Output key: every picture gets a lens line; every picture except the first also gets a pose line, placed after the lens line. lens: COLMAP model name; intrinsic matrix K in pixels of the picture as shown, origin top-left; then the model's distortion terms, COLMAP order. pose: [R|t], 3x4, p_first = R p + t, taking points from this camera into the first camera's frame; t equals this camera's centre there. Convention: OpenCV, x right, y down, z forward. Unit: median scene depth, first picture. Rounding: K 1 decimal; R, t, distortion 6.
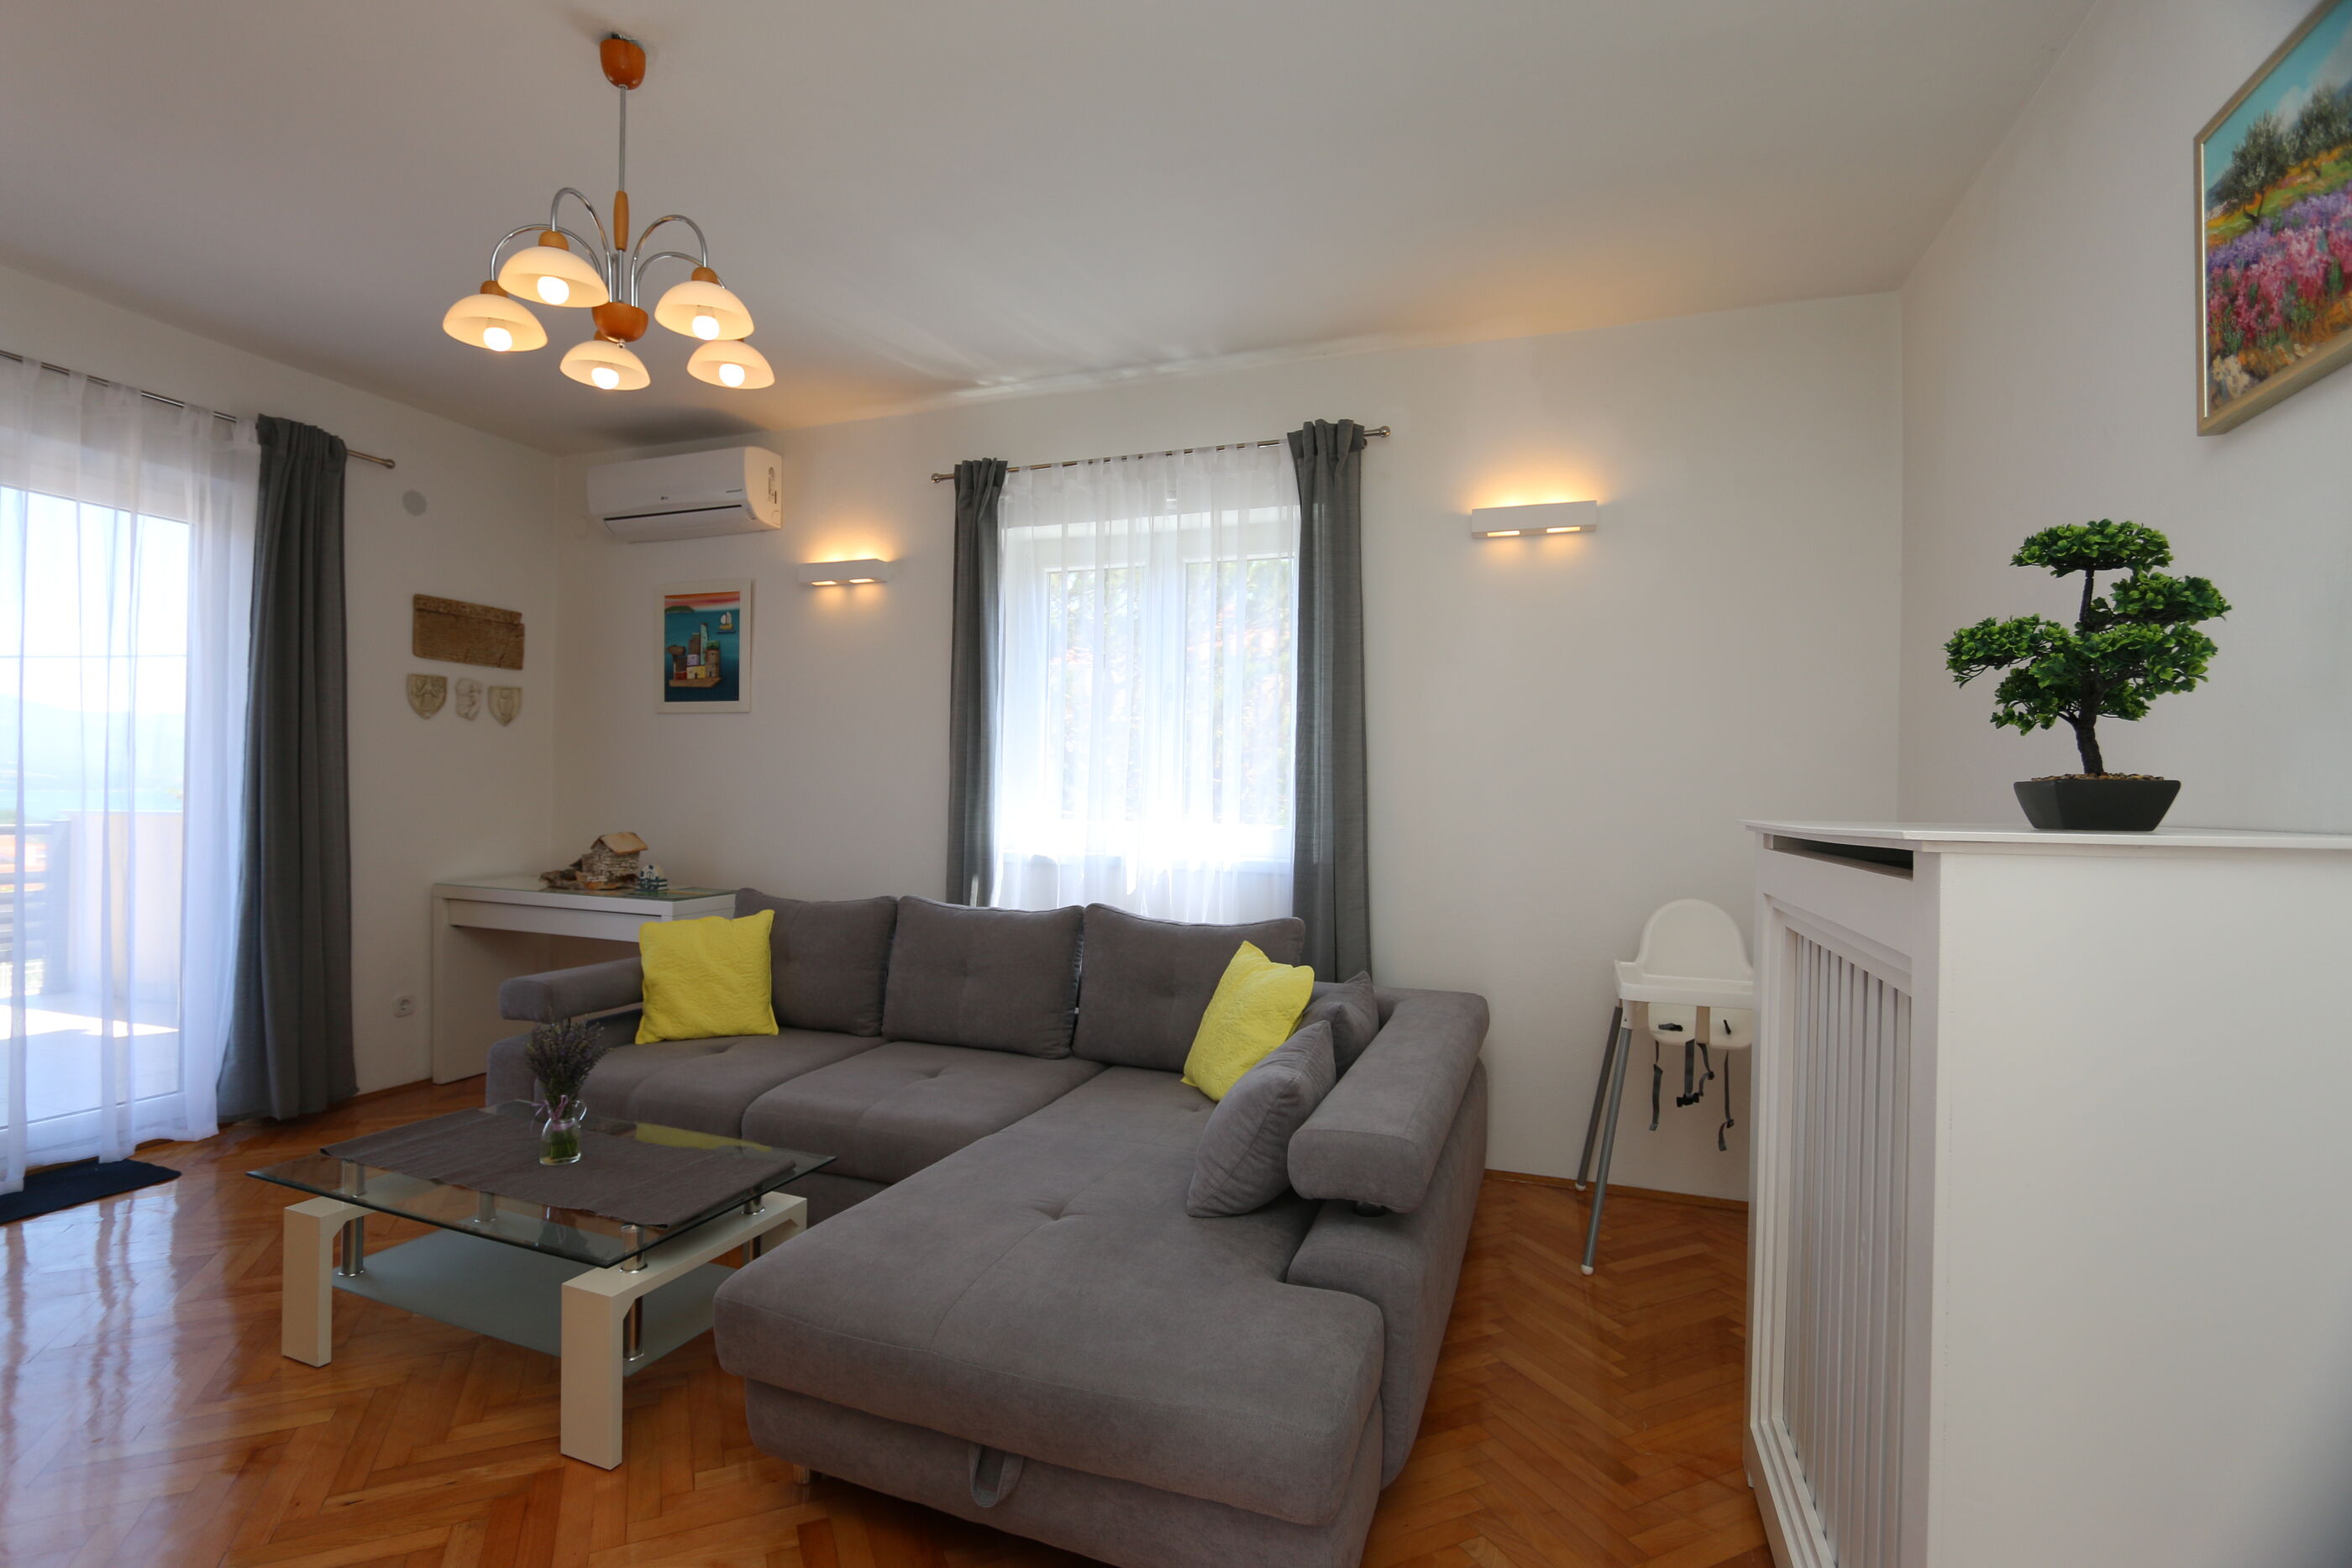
lens RADIAL K [[1085.1, 0, 1173.7], [0, 1085.1, 793.5], [0, 0, 1]] dist [-0.003860, -0.002722]
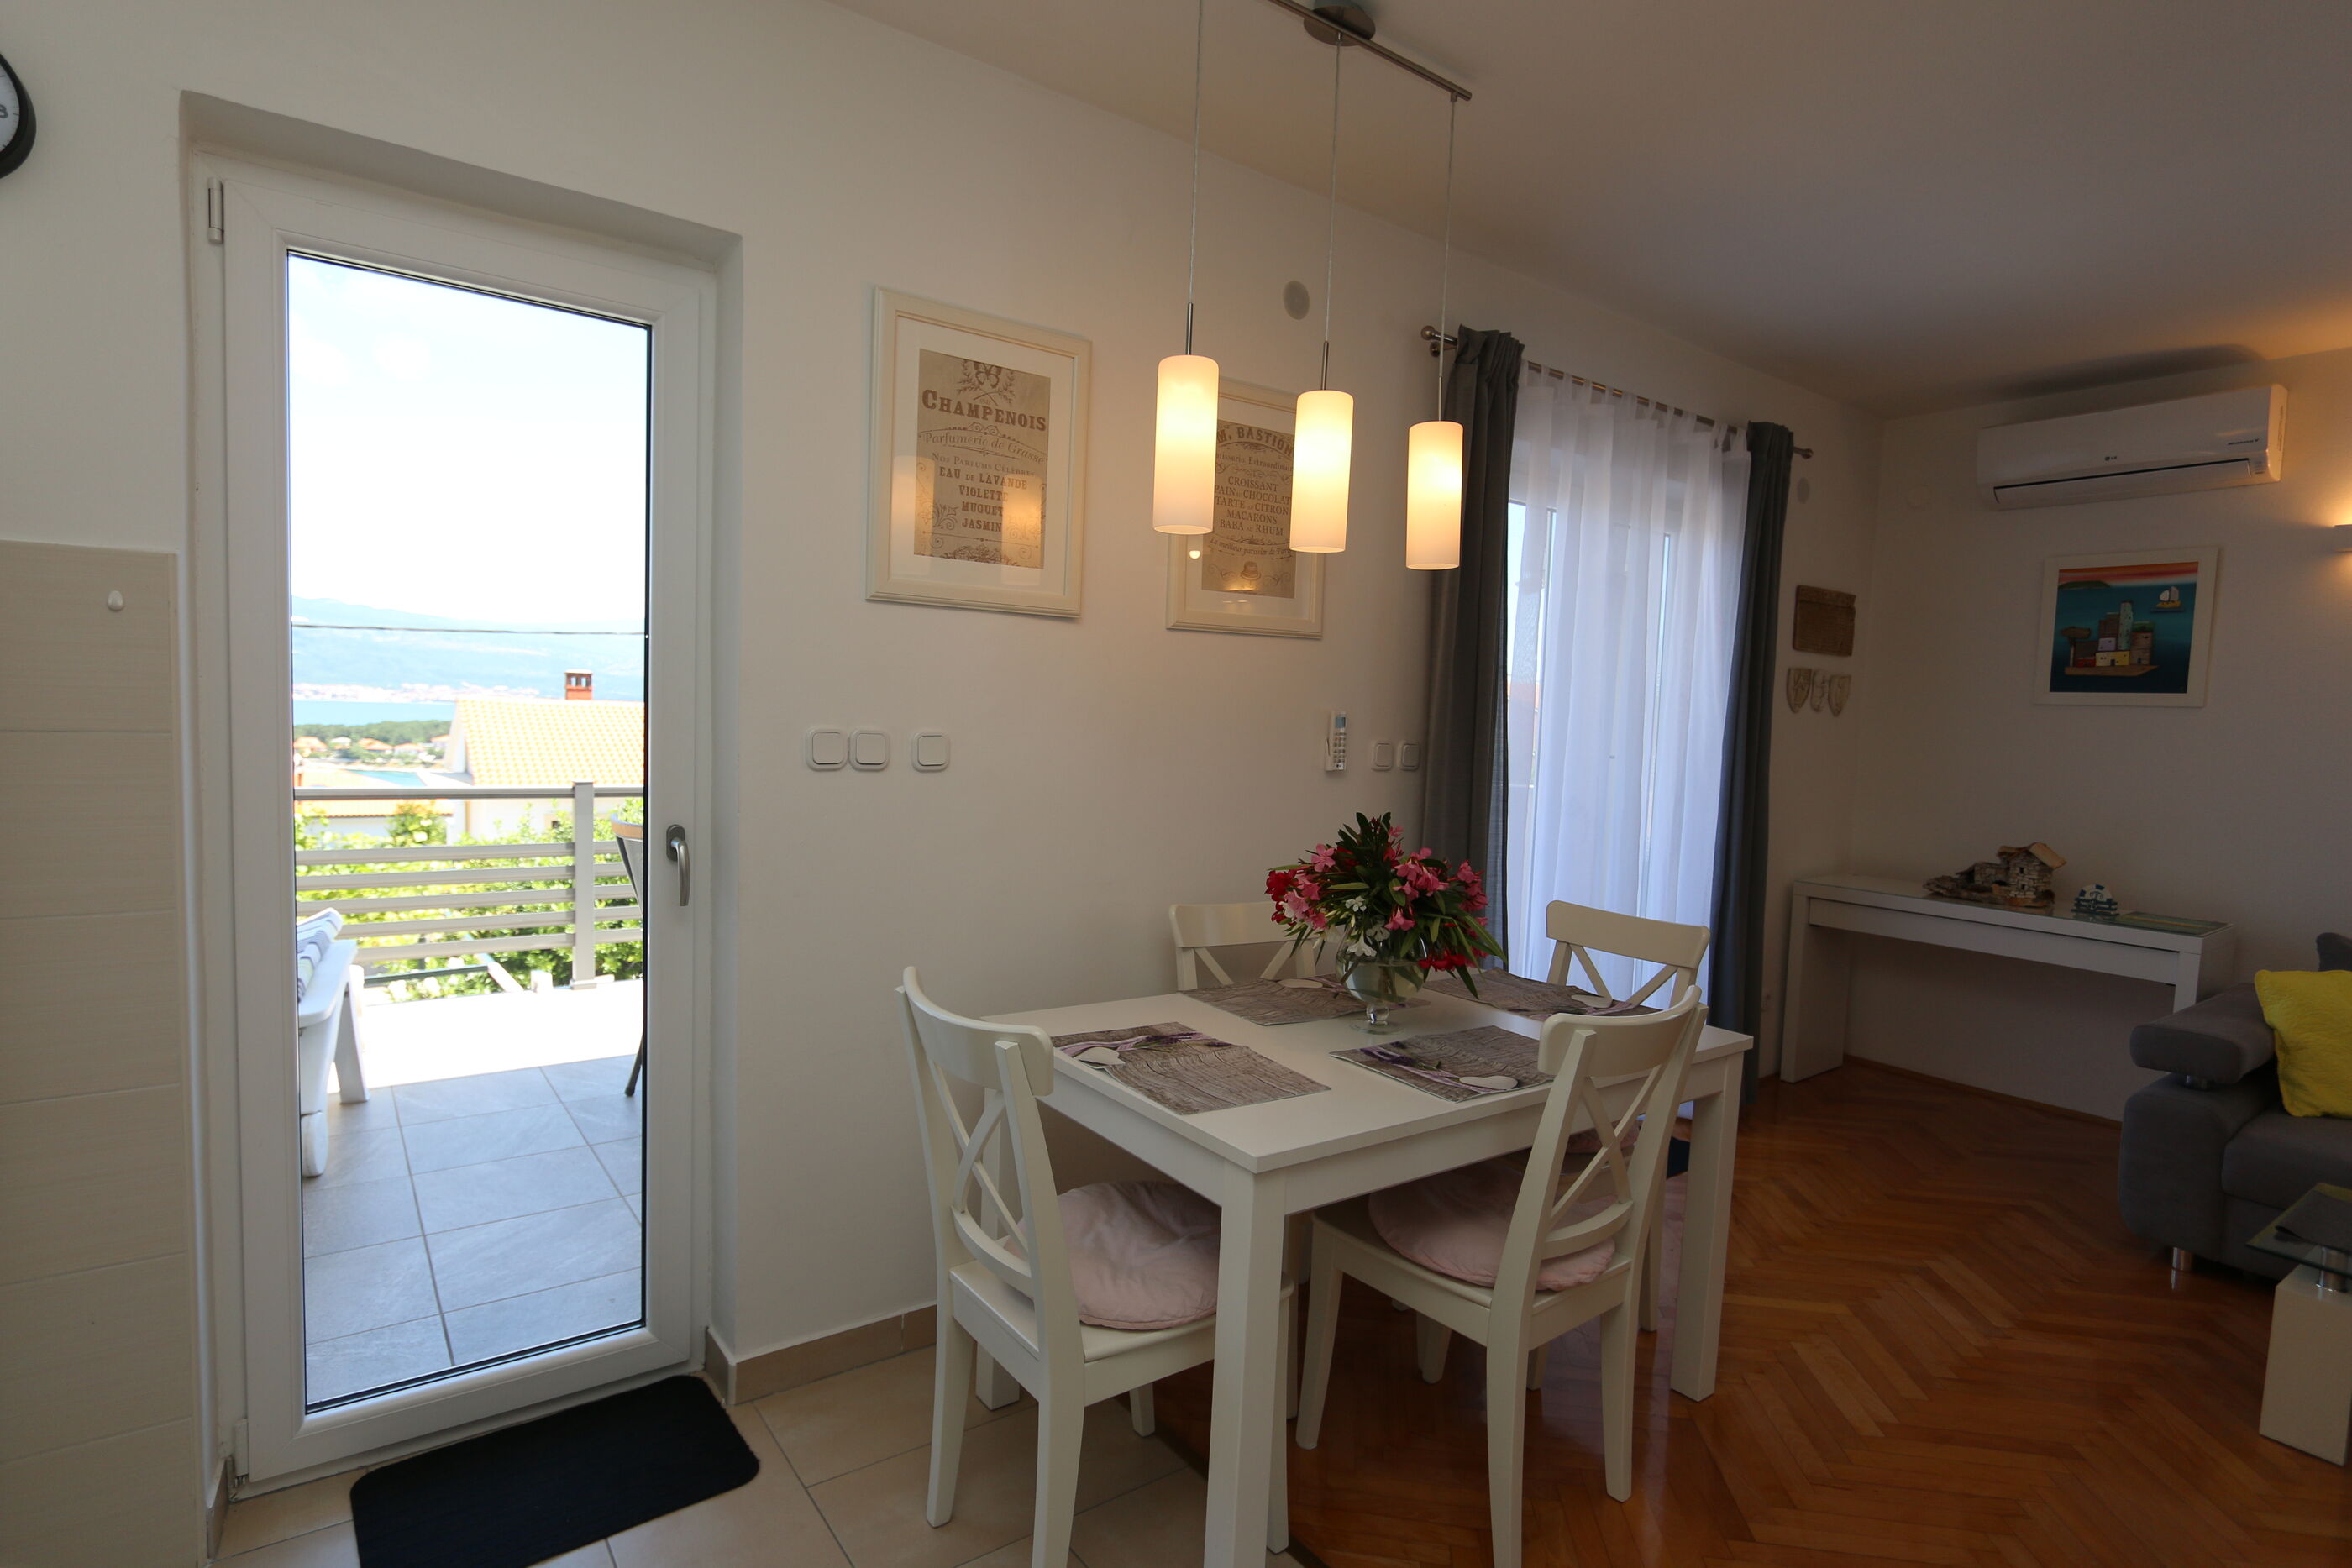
lens RADIAL K [[1168.6, 0, 1154.0], [0, 1168.6, 798.3], [0, 0, 1]] dist [-0.011853, -0.000274]
pose [[0.831792, 0.051288, -0.552714, -0.587379], [-0.016551, 0.997571, 0.067659, -0.053425], [0.554841, -0.047130, 0.830620, -0.200385]]
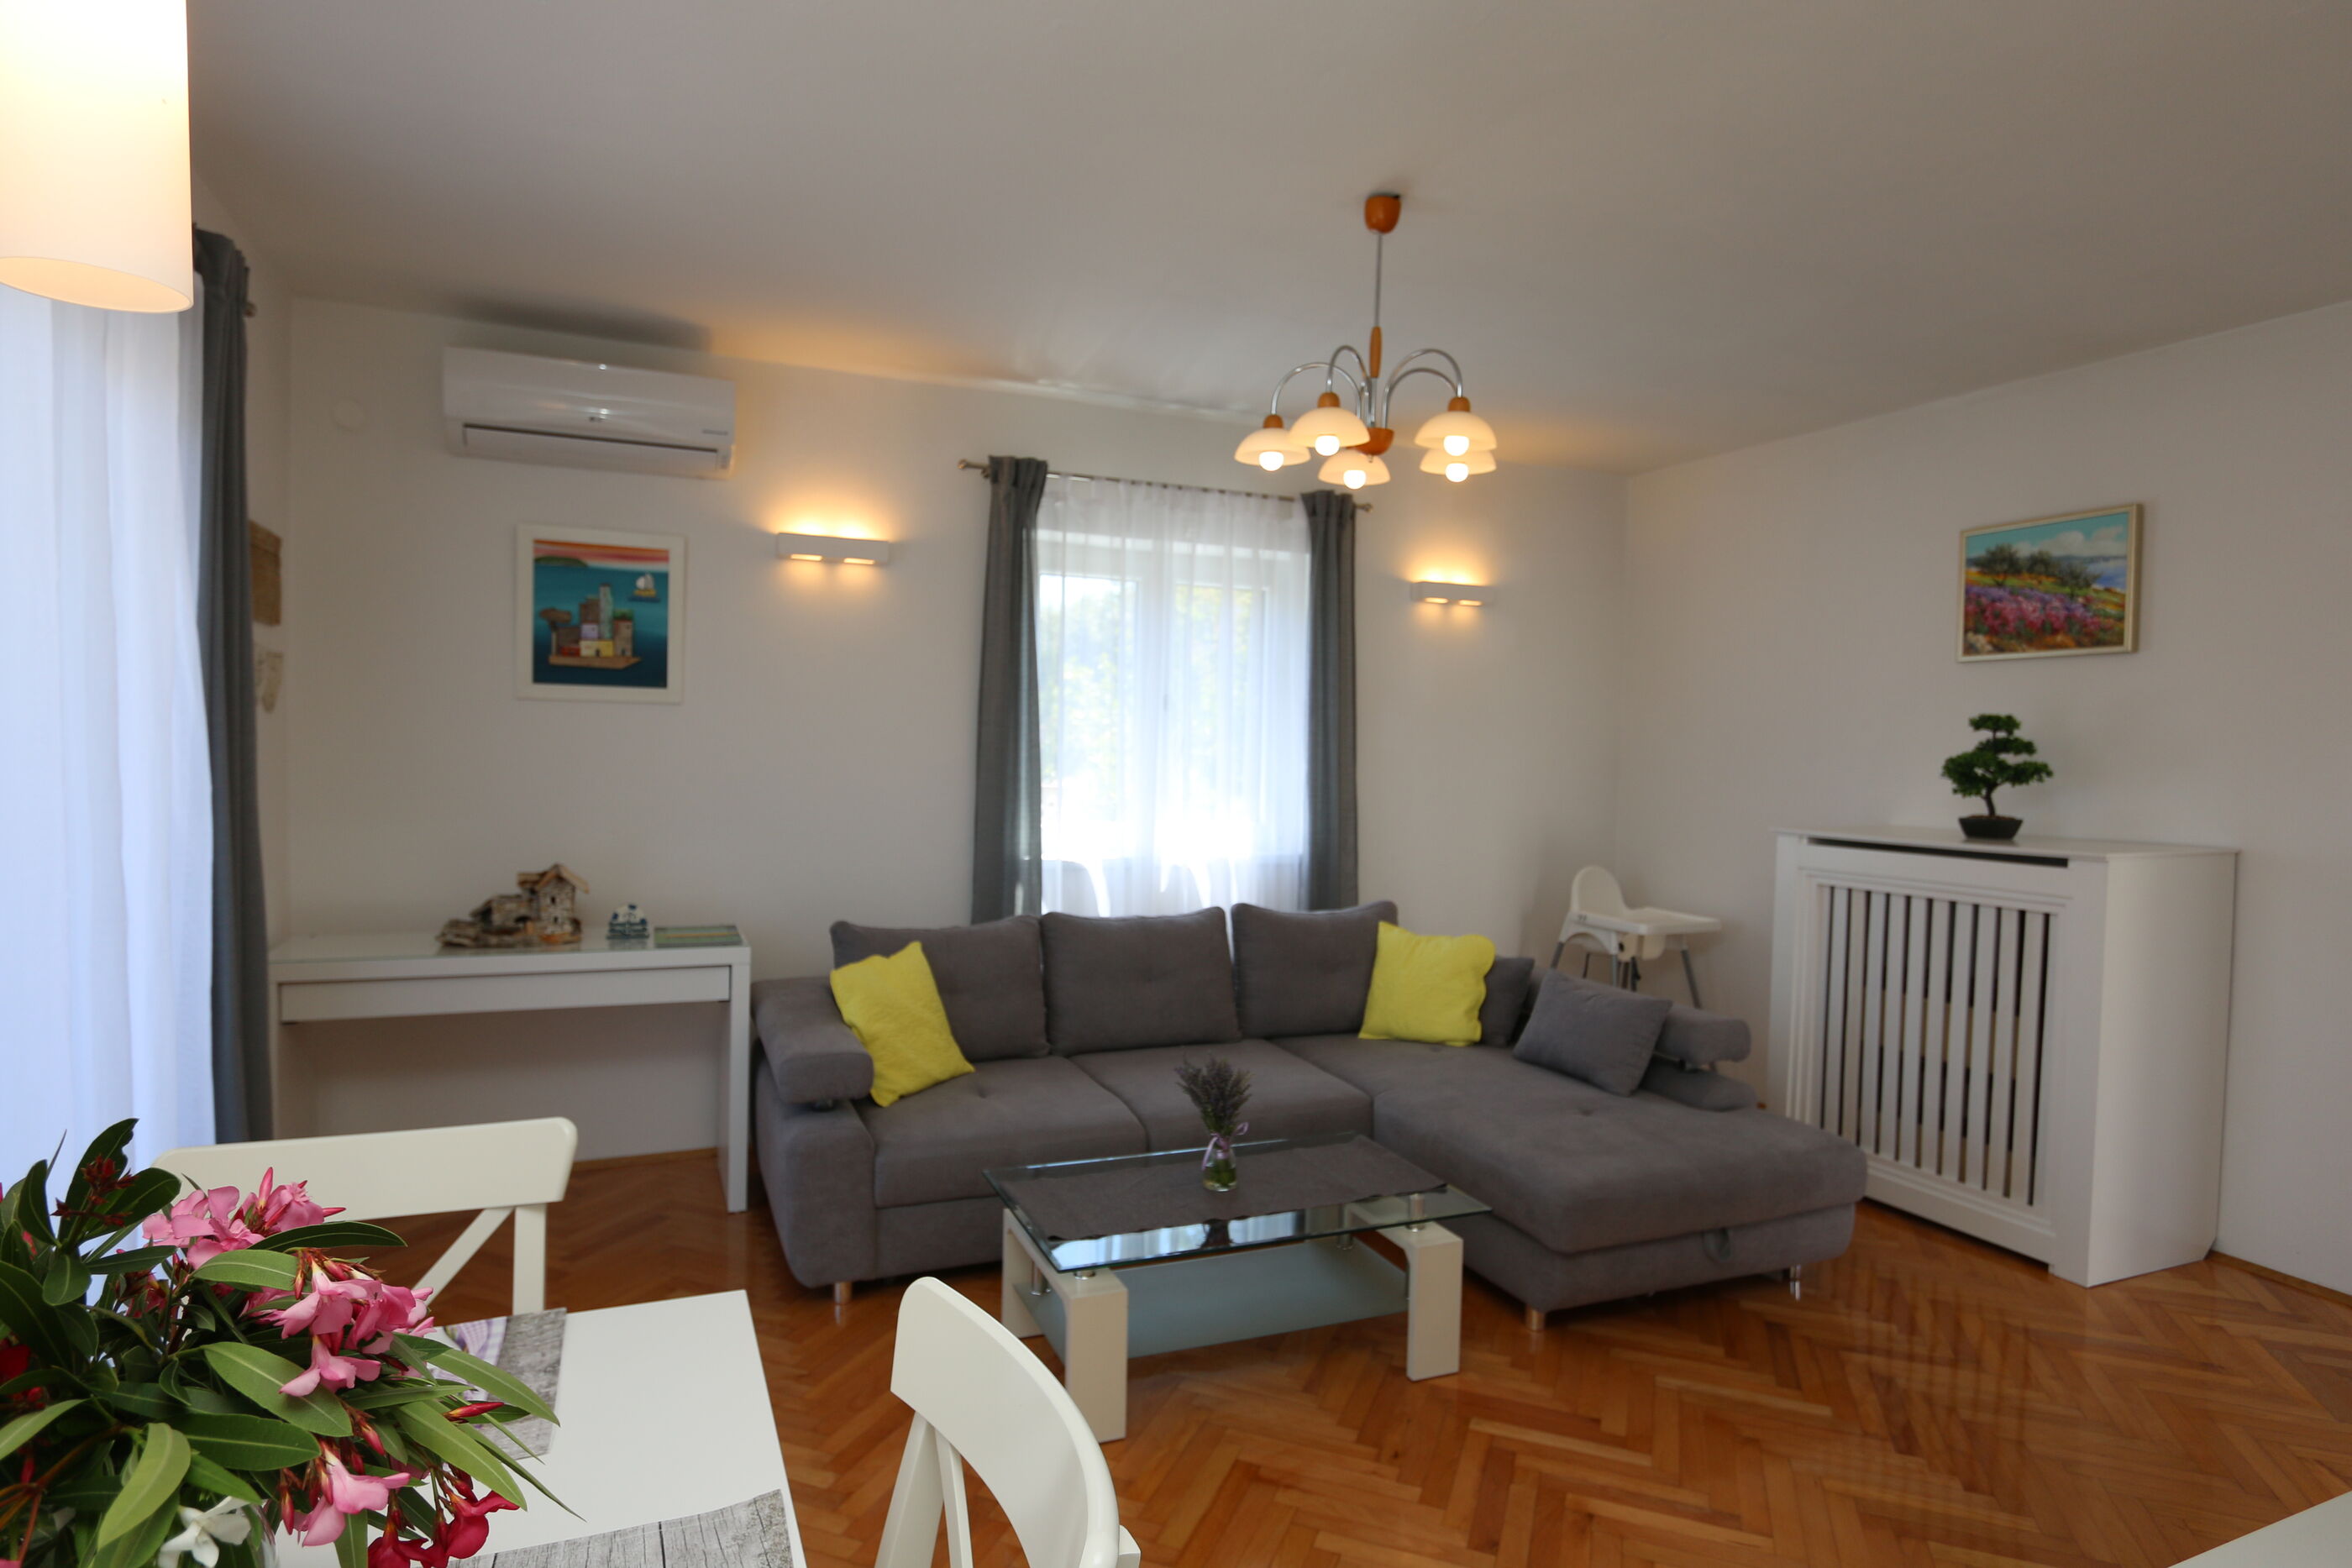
lens RADIAL K [[1260.5, 0, 1160.5], [0, 1260.5, 787.8], [0, 0, 1]] dist [-0.017735, 0.000641]
pose [[0.721879, -0.026765, 0.691501, -0.807357], [-0.011942, 0.998621, 0.051120, -0.066496], [-0.691916, -0.045161, 0.720564, 0.085942]]
